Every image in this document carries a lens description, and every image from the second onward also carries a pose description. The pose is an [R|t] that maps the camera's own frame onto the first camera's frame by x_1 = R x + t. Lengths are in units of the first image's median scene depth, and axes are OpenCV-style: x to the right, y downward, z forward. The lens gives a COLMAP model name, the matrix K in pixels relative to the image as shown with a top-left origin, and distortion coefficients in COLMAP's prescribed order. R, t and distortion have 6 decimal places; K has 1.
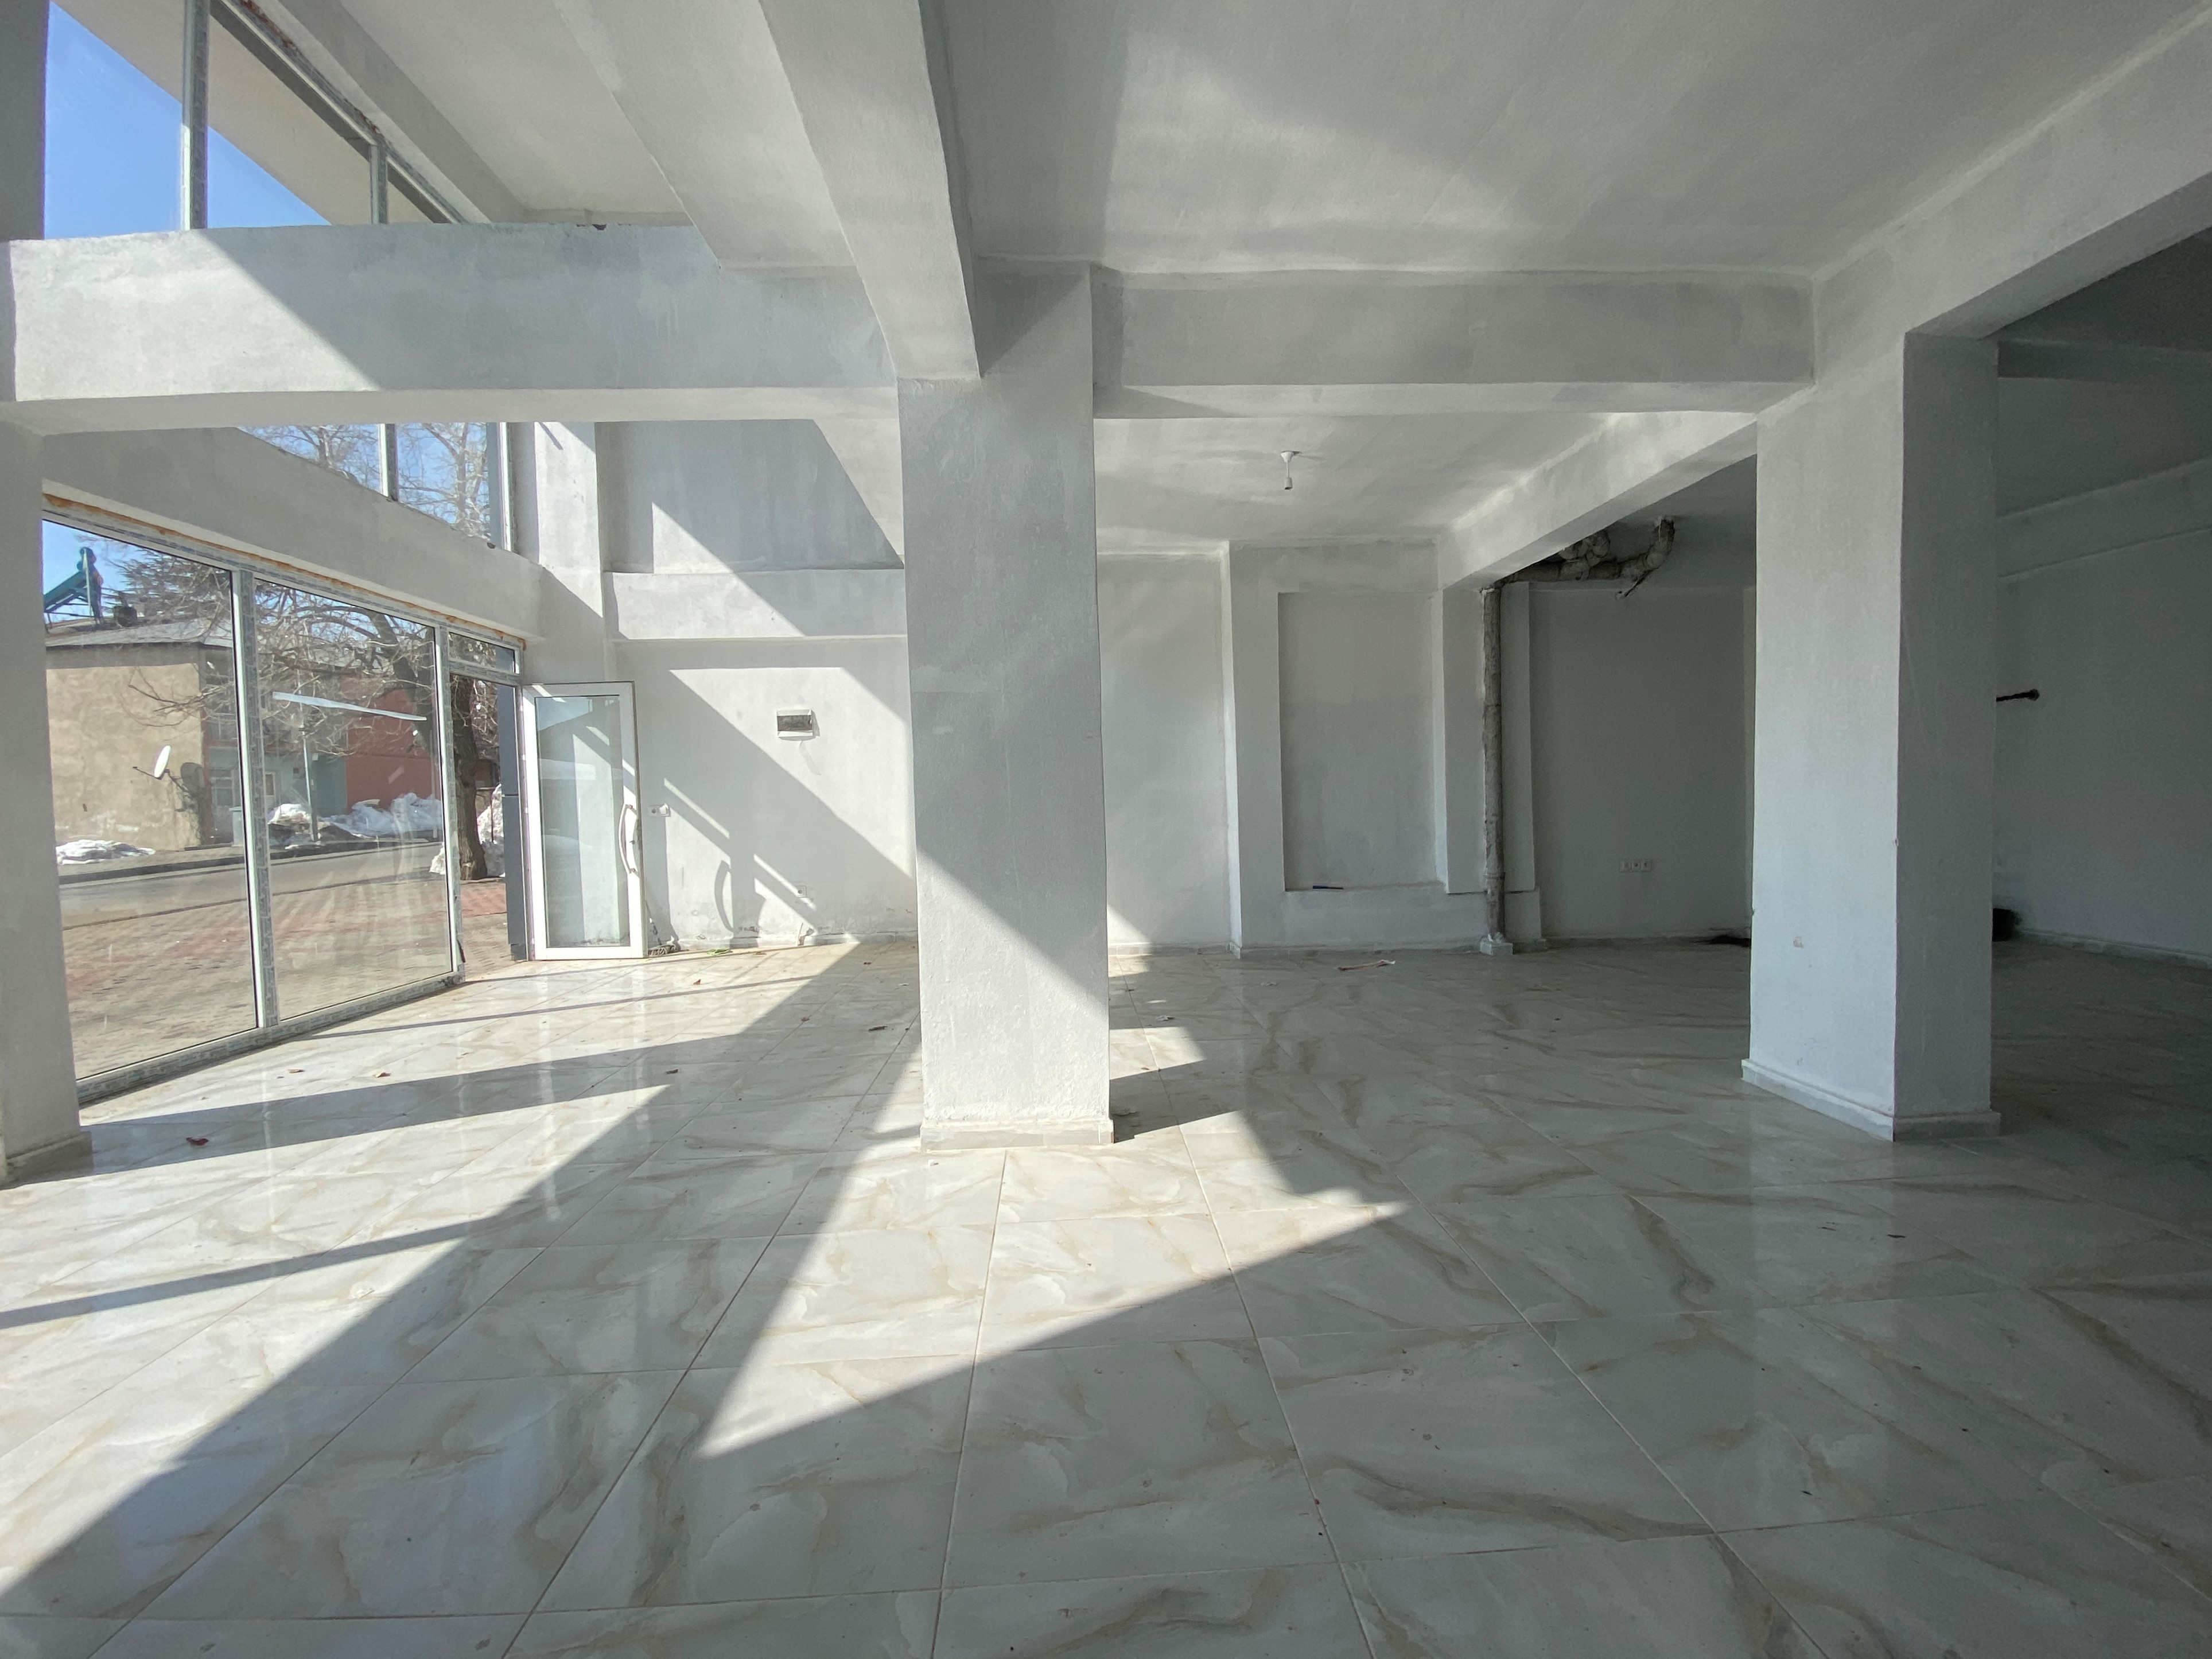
lens RADIAL K [[941.0, 0, 1106.0], [0, 941.0, 829.5], [0, 0, 1]] dist [0.030264, -0.024170]
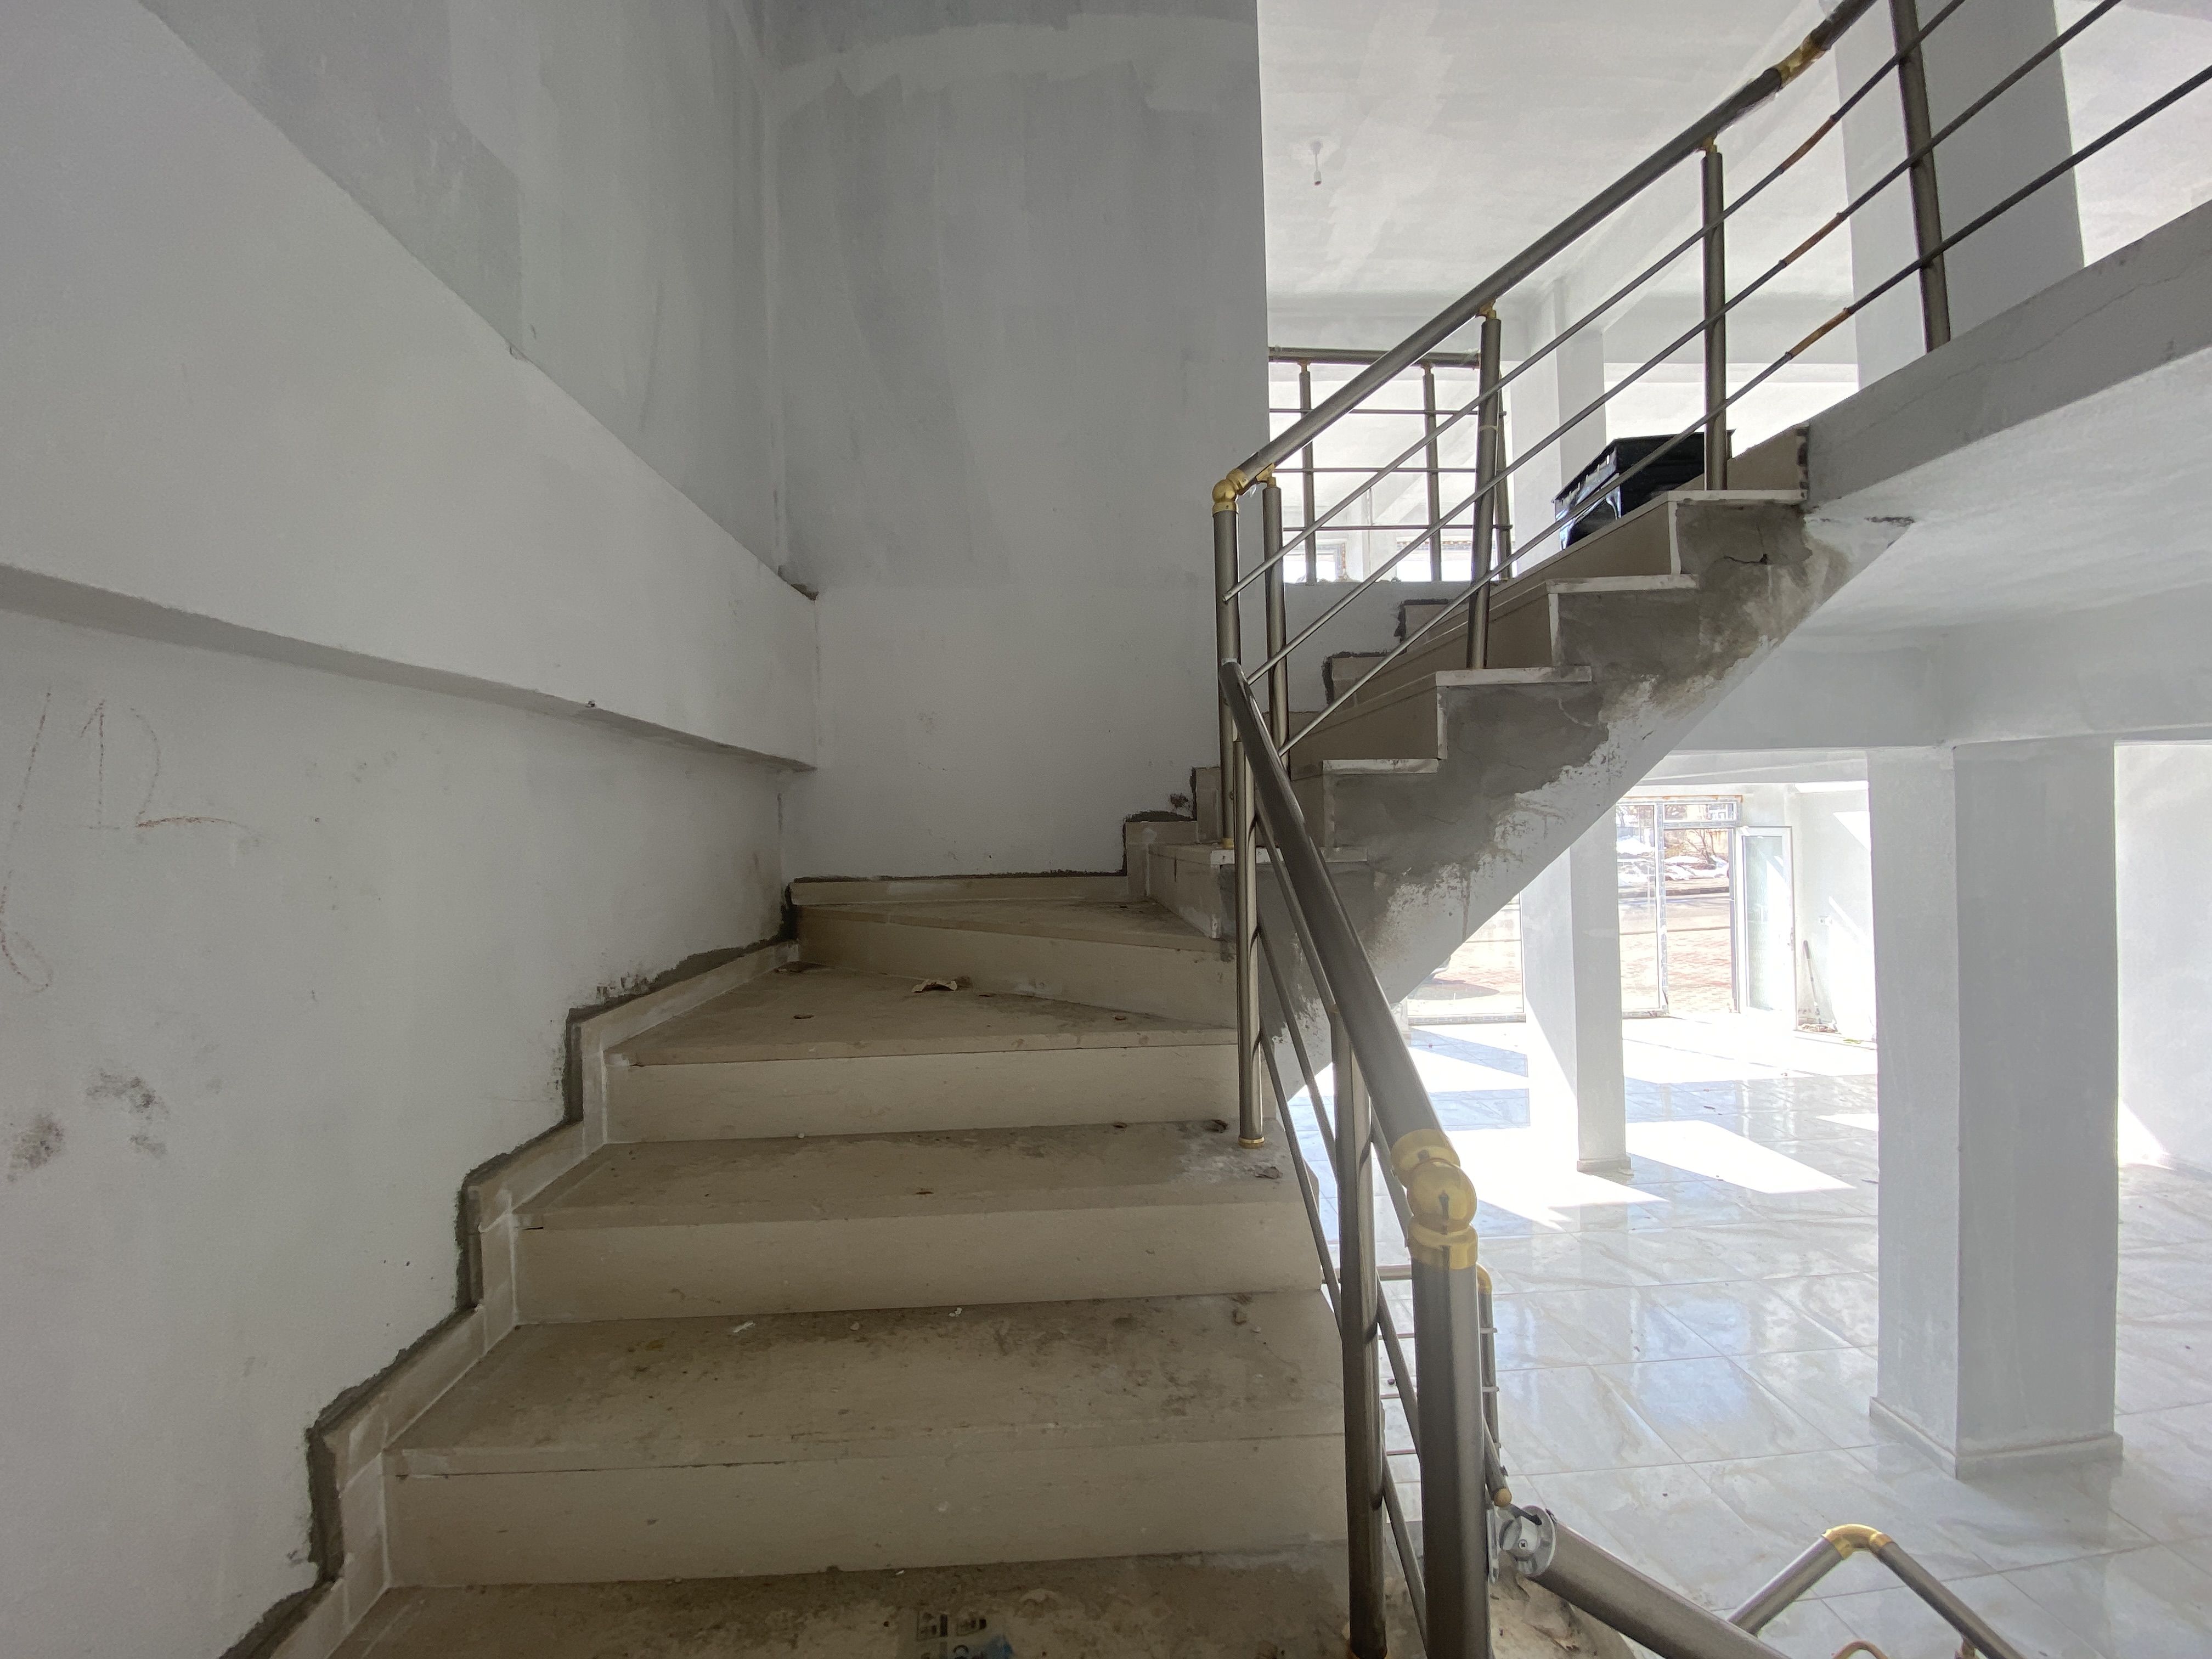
lens RADIAL K [[893.6, 0, 1106.0], [0, 893.6, 829.5], [0, 0, 1]] dist [0.026243, -0.020562]
pose [[-0.002949, 0.024306, -0.999700, 1.924340], [-0.006870, 0.999680, 0.024326, -0.424024], [0.999972, 0.006939, -0.002781, 0.040350]]
